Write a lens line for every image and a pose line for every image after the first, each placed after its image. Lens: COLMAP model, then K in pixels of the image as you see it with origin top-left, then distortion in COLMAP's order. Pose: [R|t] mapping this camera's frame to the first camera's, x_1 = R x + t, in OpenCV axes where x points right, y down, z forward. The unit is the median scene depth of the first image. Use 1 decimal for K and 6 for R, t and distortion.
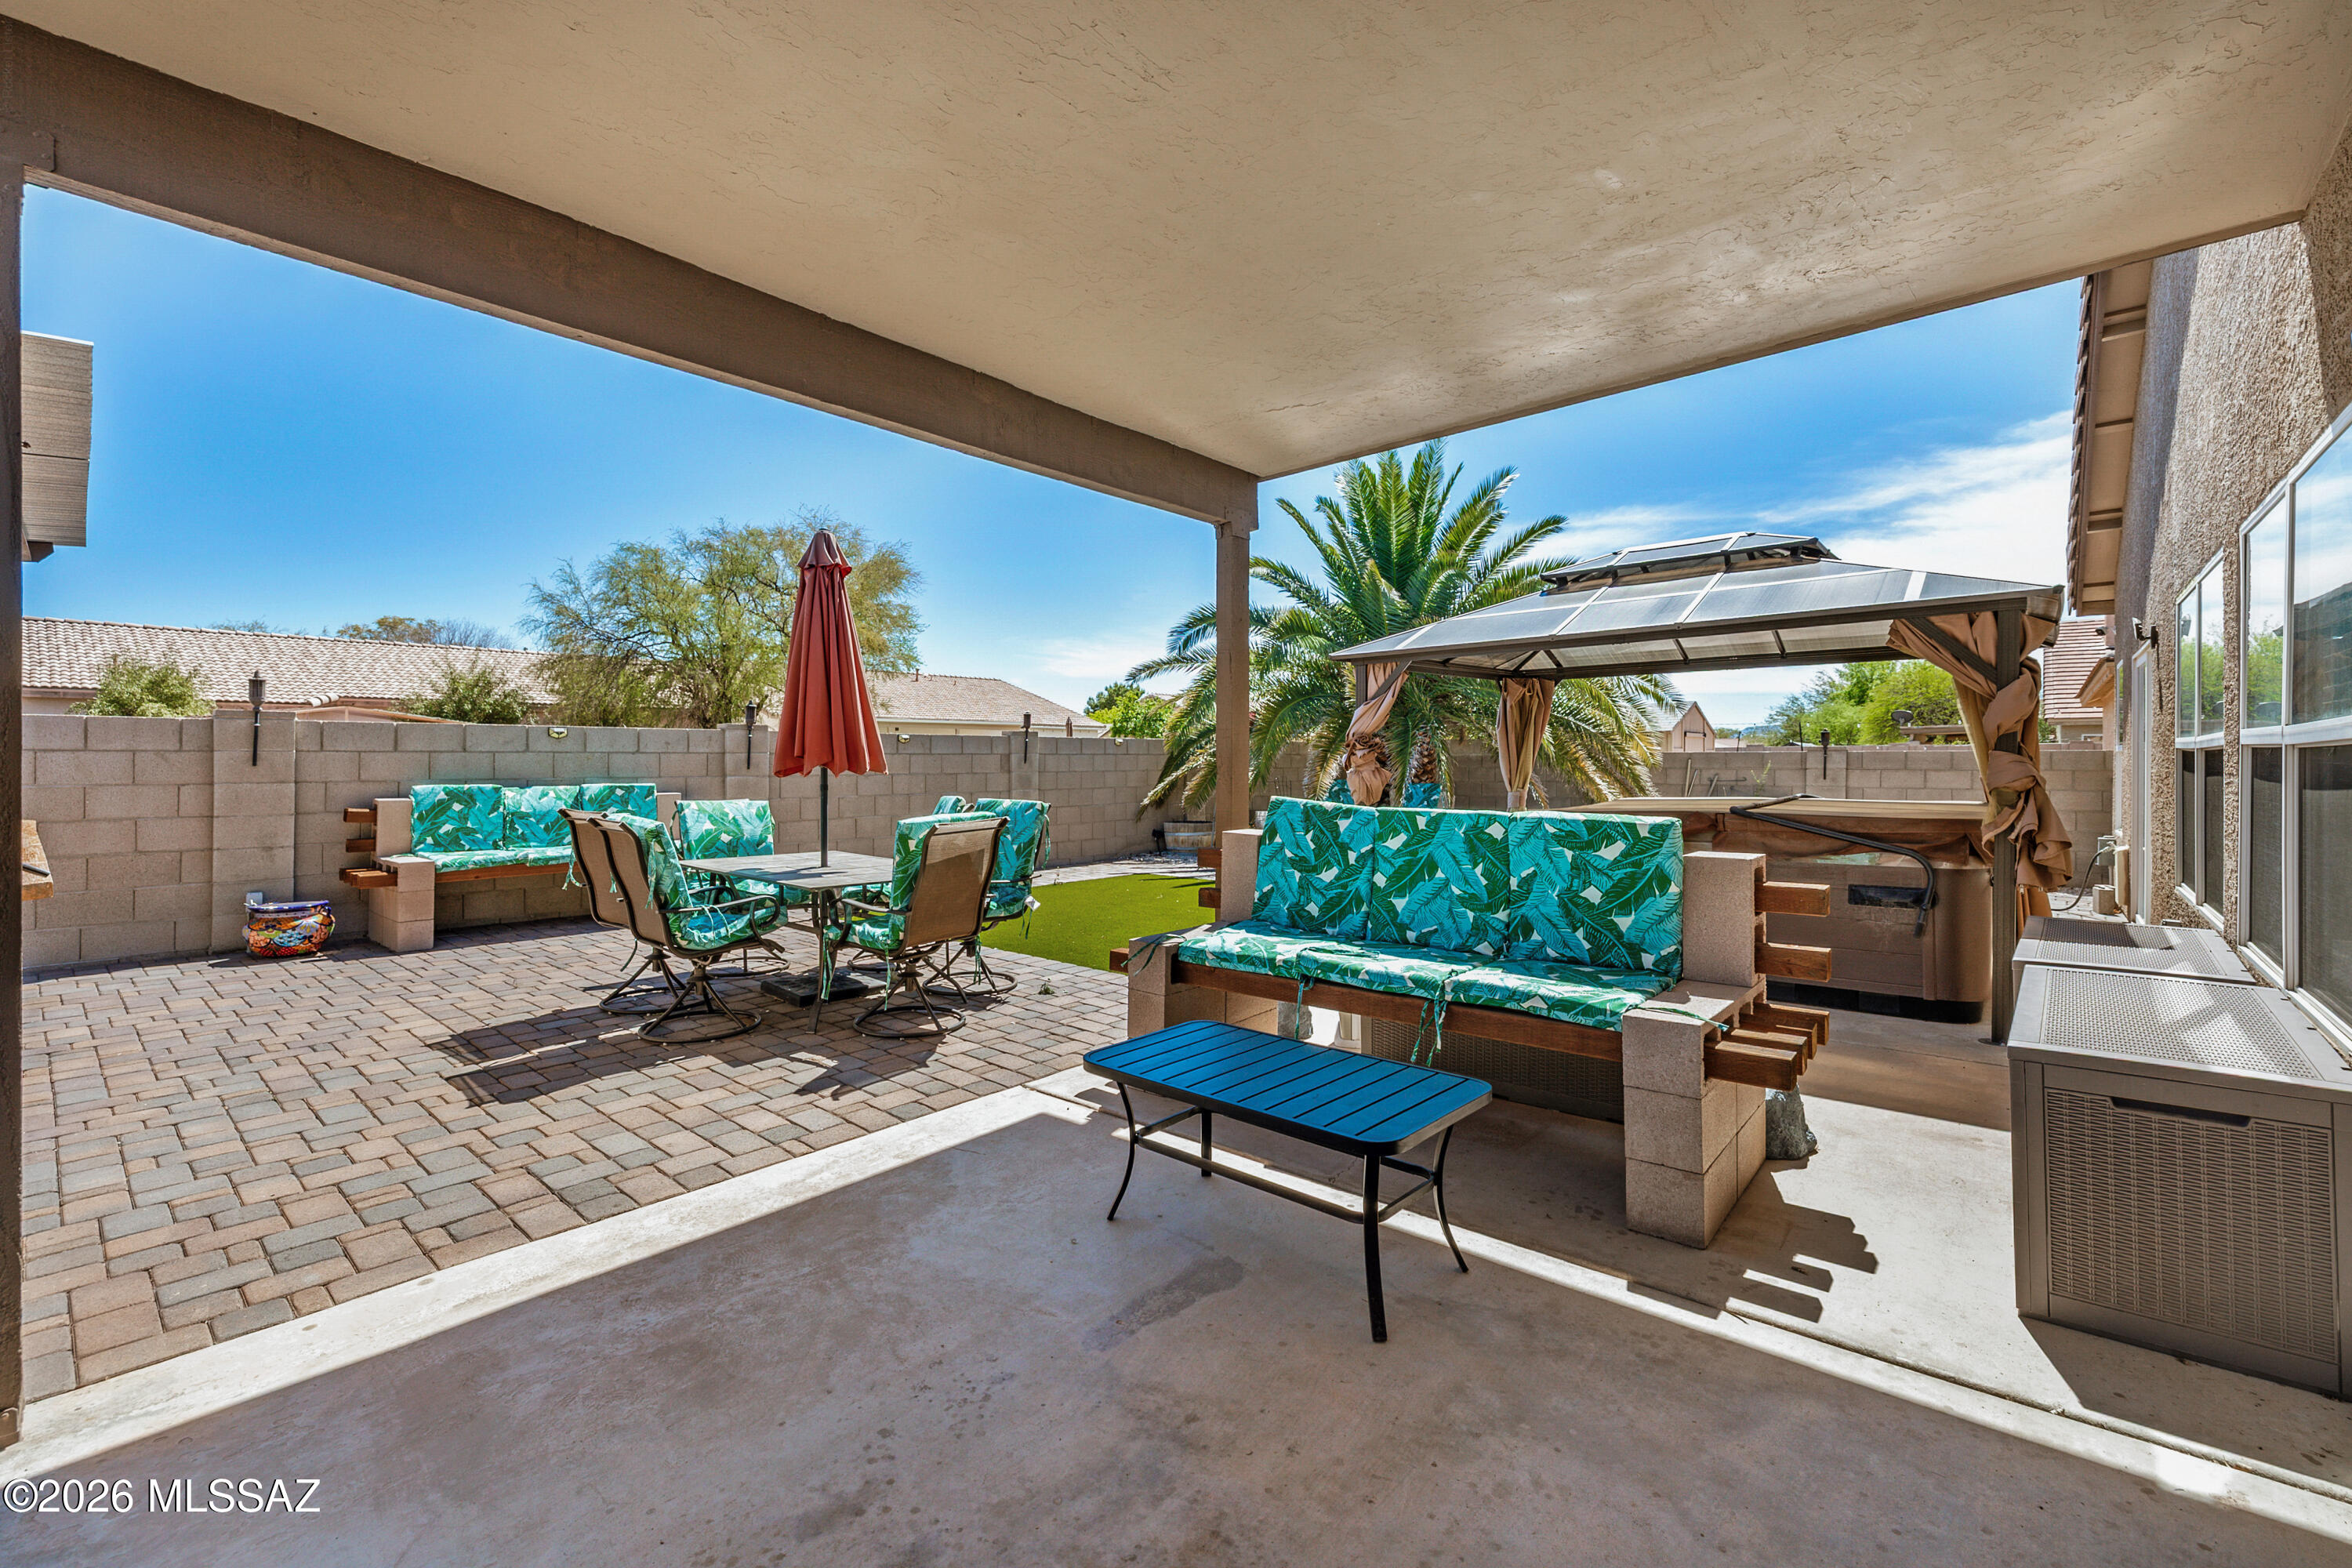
lens RADIAL K [[992.9, 0, 1174.8], [0, 992.9, 768.5], [0, 0, 1]] dist [0.000413, 0.000175]
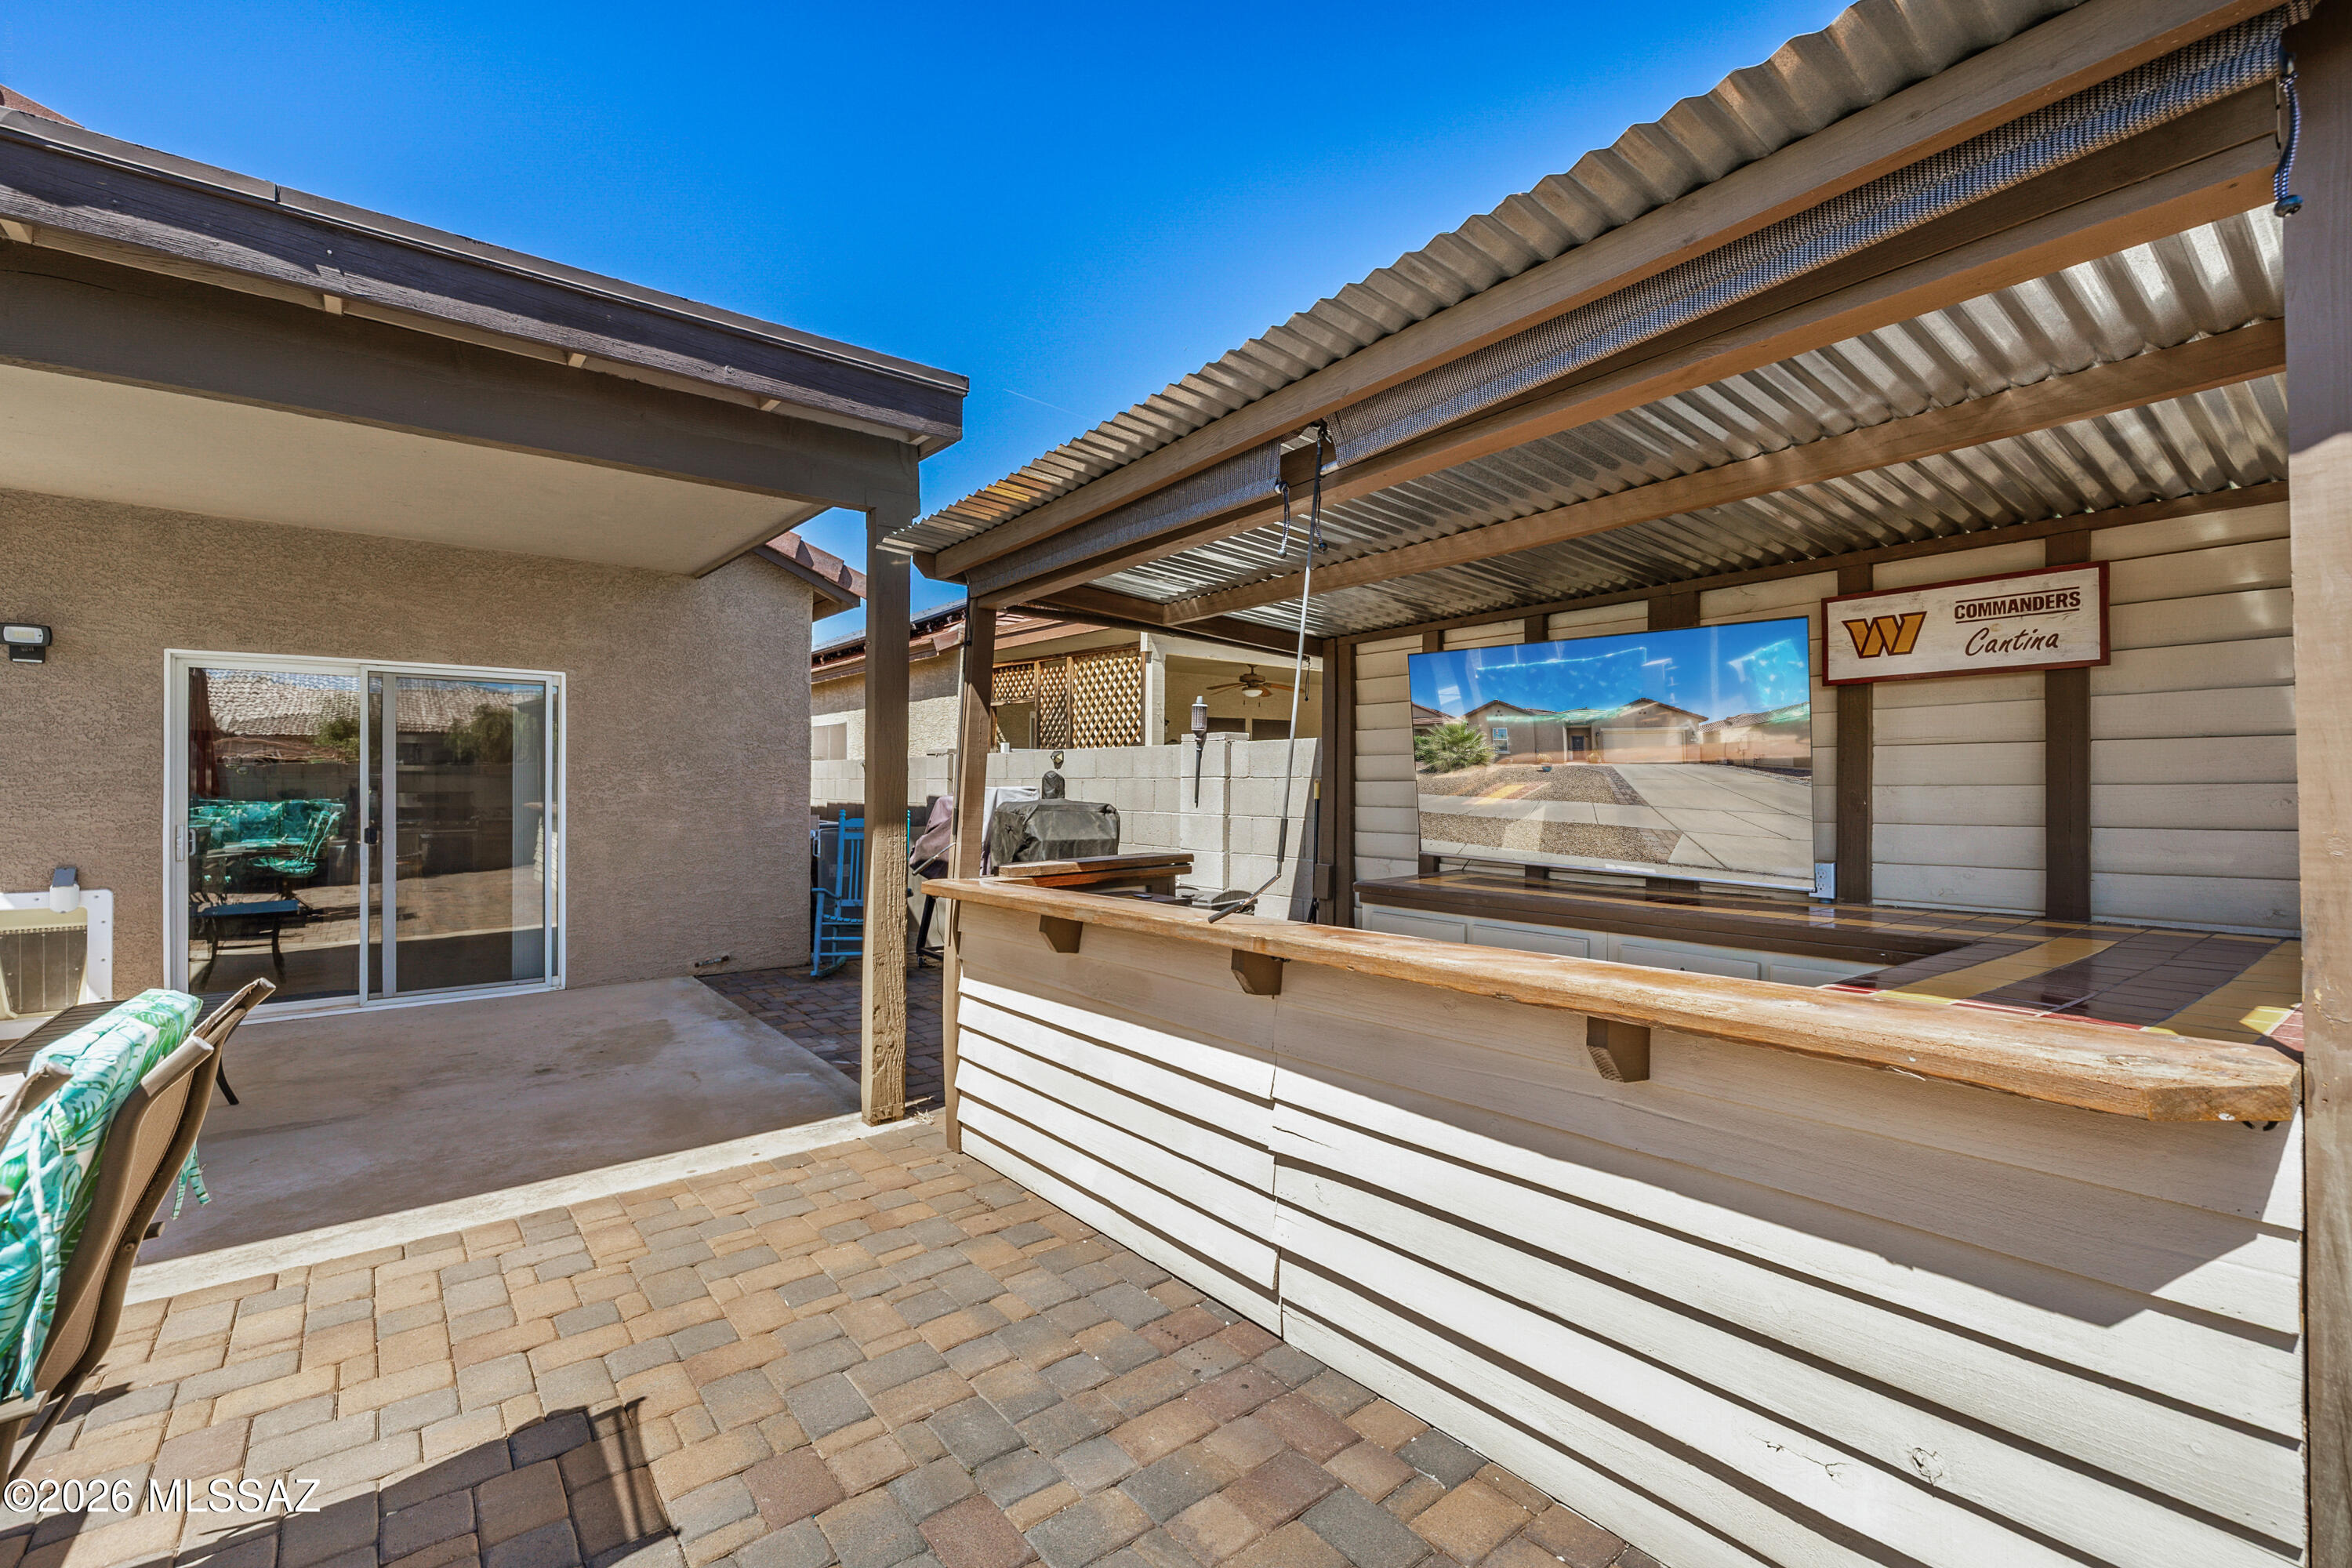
lens RADIAL K [[992.9, 0, 1180.5], [0, 992.9, 785.0], [0, 0, 1]] dist [0.000413, 0.000175]
pose [[-0.985608, -0.003599, 0.169011, -1.463667], [-0.003669, 0.999993, -0.000099, -0.031592], [-0.169009, -0.000718, -0.985614, 1.984725]]
